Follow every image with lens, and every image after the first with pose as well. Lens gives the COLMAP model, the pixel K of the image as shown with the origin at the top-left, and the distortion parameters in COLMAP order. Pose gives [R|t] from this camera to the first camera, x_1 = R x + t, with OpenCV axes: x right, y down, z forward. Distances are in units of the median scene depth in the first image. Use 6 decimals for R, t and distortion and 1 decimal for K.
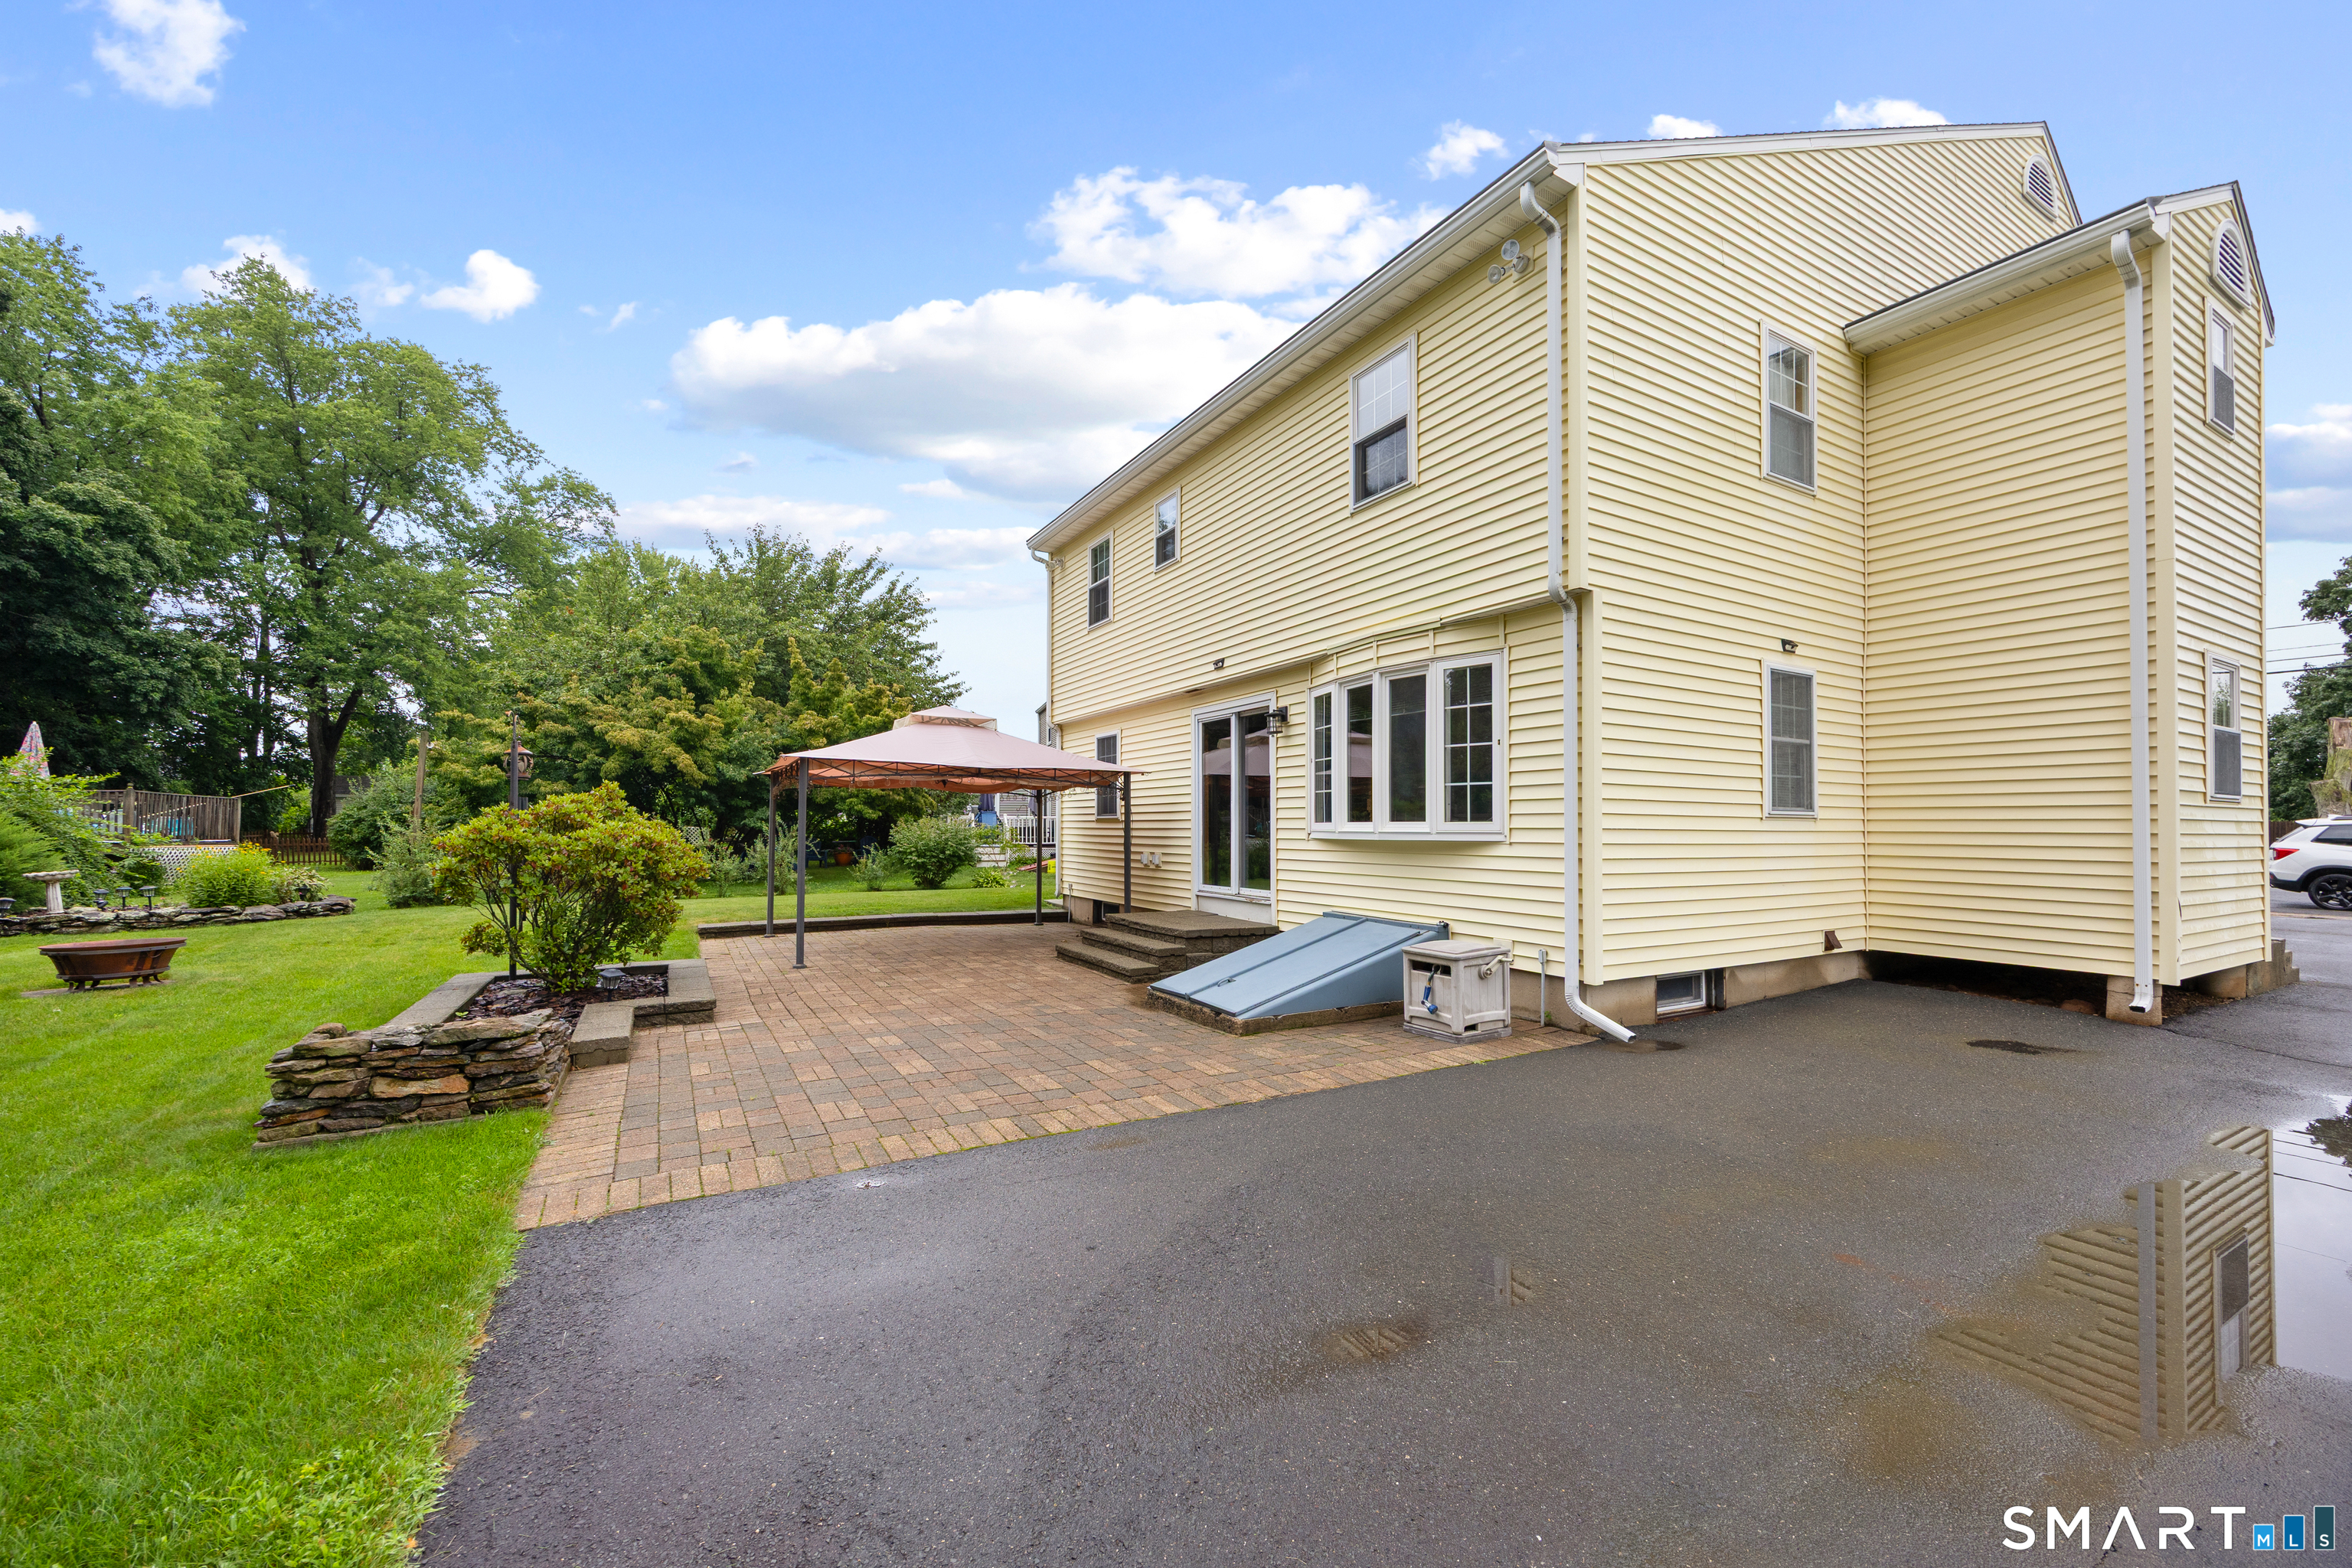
lens RADIAL K [[923.6, 0, 1175.7], [0, 923.6, 804.7], [0, 0, 1]] dist [0.007336, -0.000143]
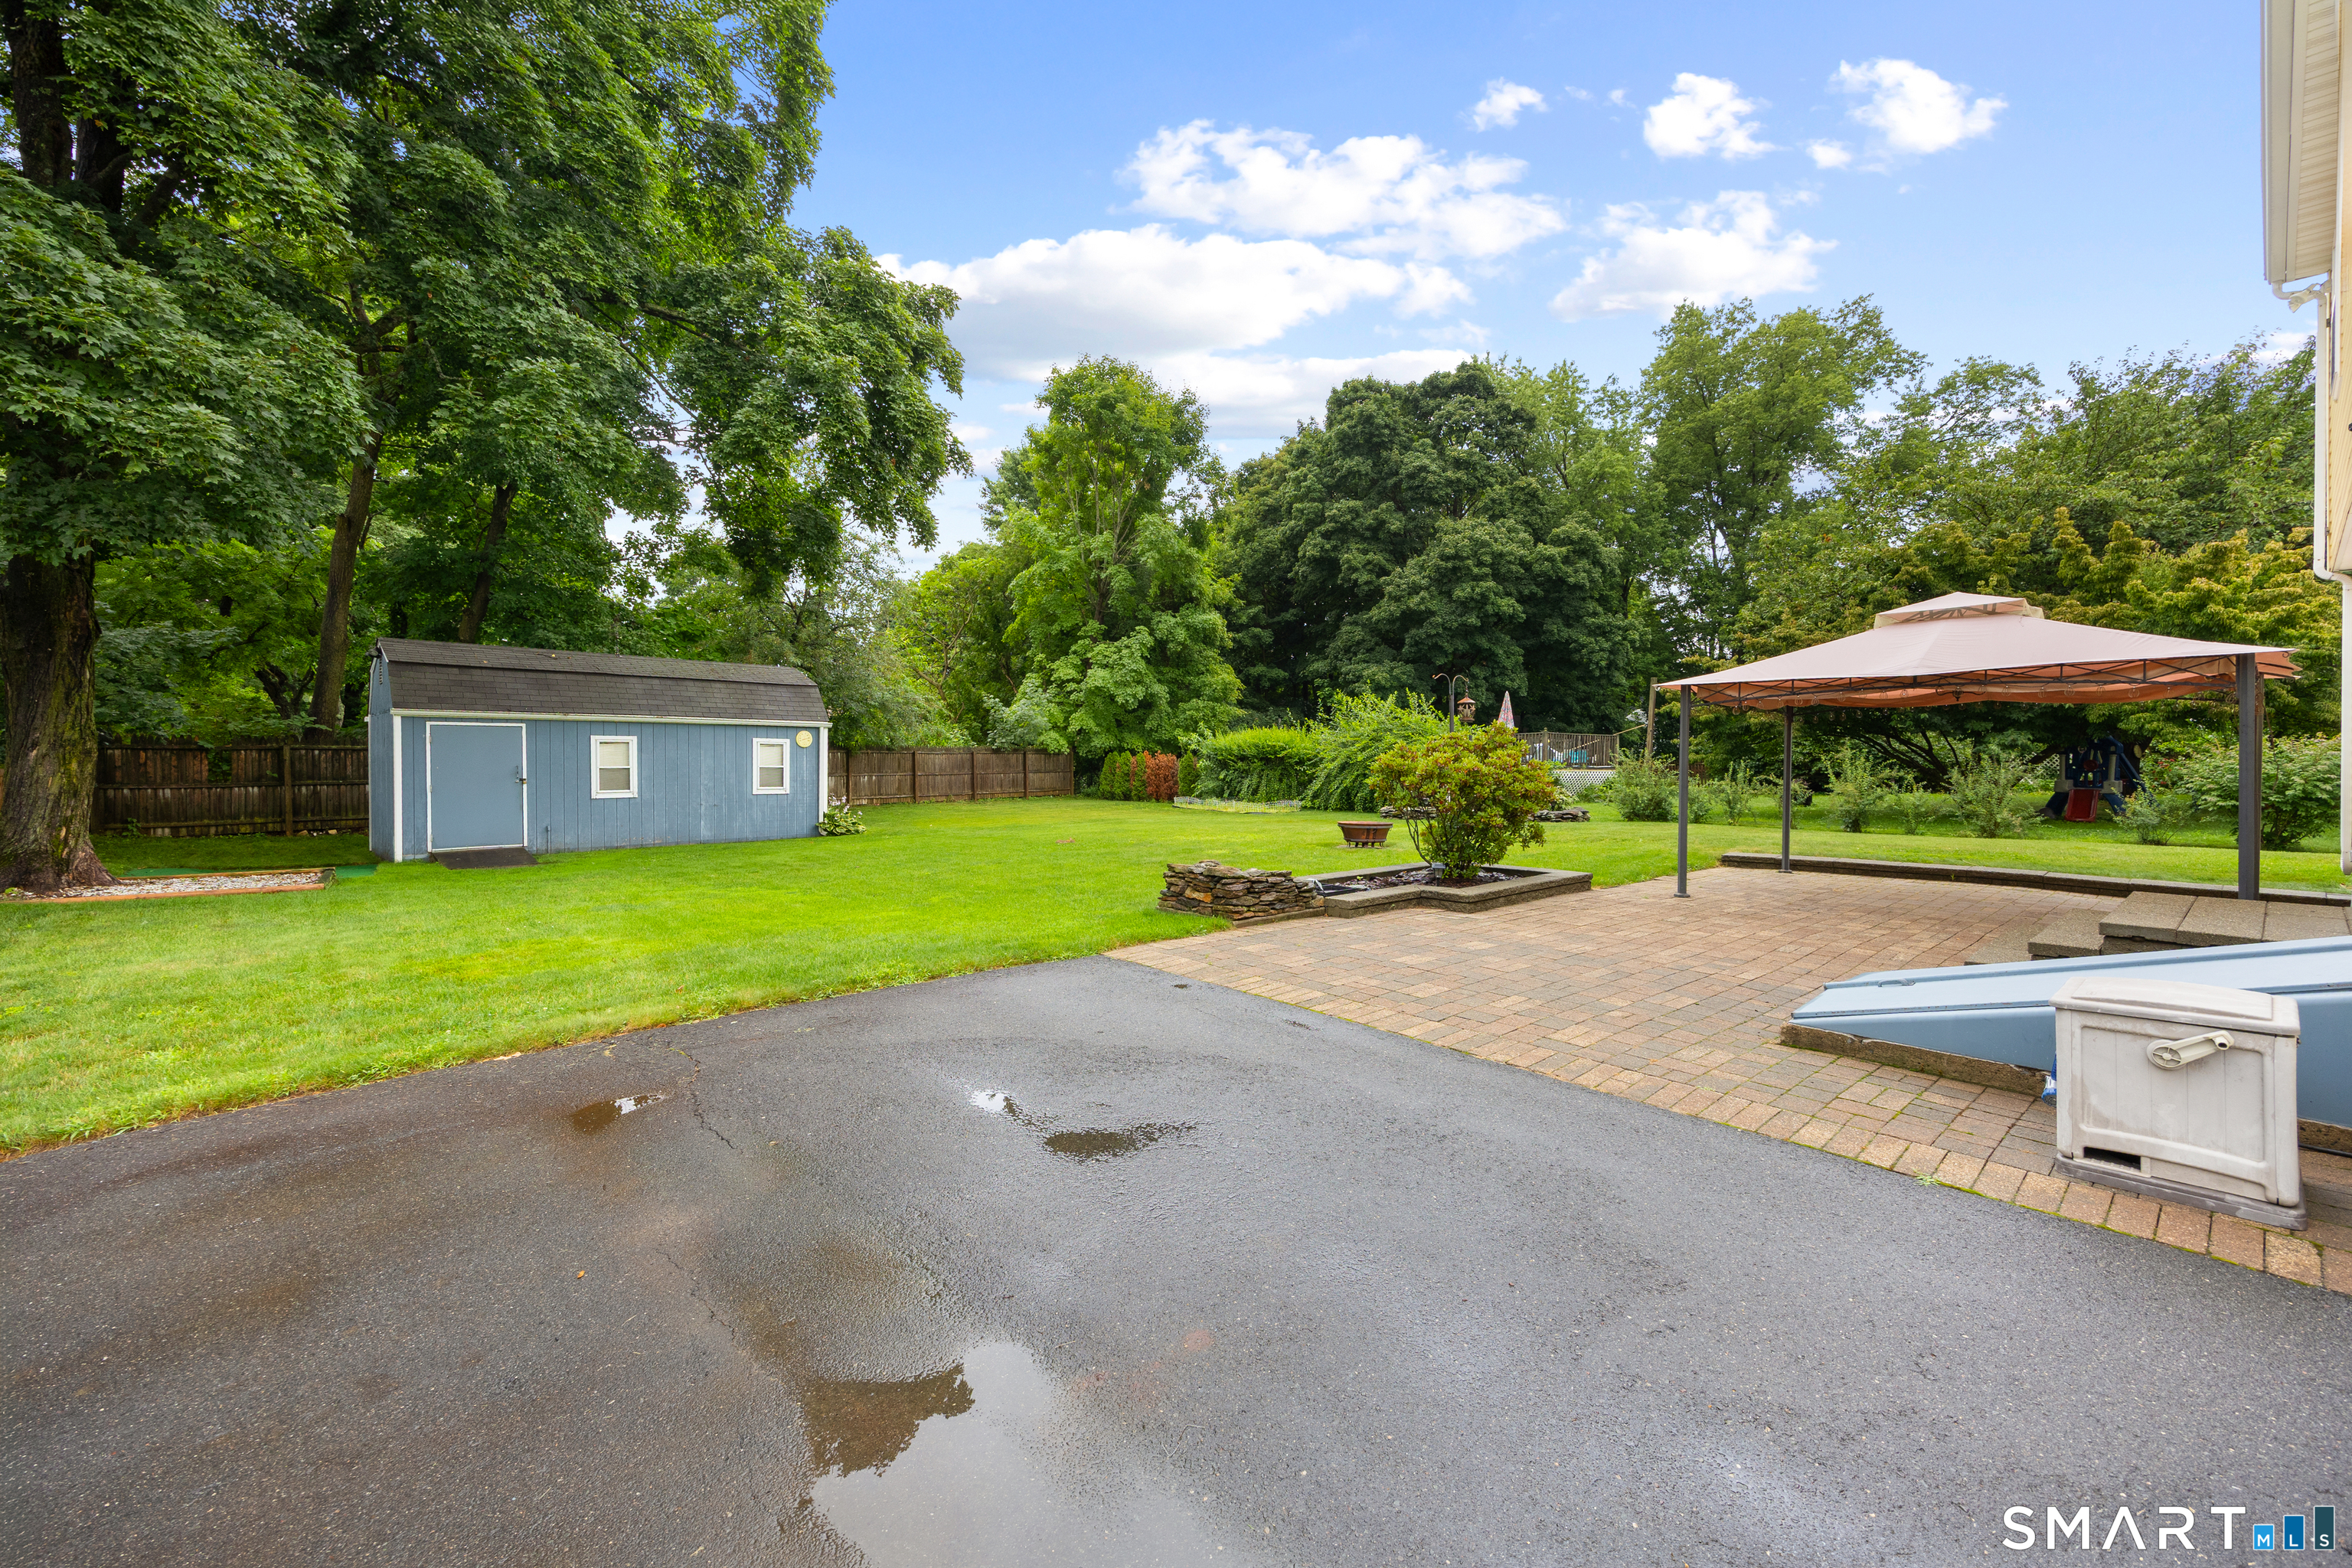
lens RADIAL K [[923.6, 0, 1171.9], [0, 923.6, 767.6], [0, 0, 1]] dist [0.007336, -0.000143]
pose [[0.190060, 0.008464, -0.981736, 0.242457], [0.028631, 0.999490, 0.014160, 0.003458], [0.981355, -0.030799, 0.189721, 0.141023]]
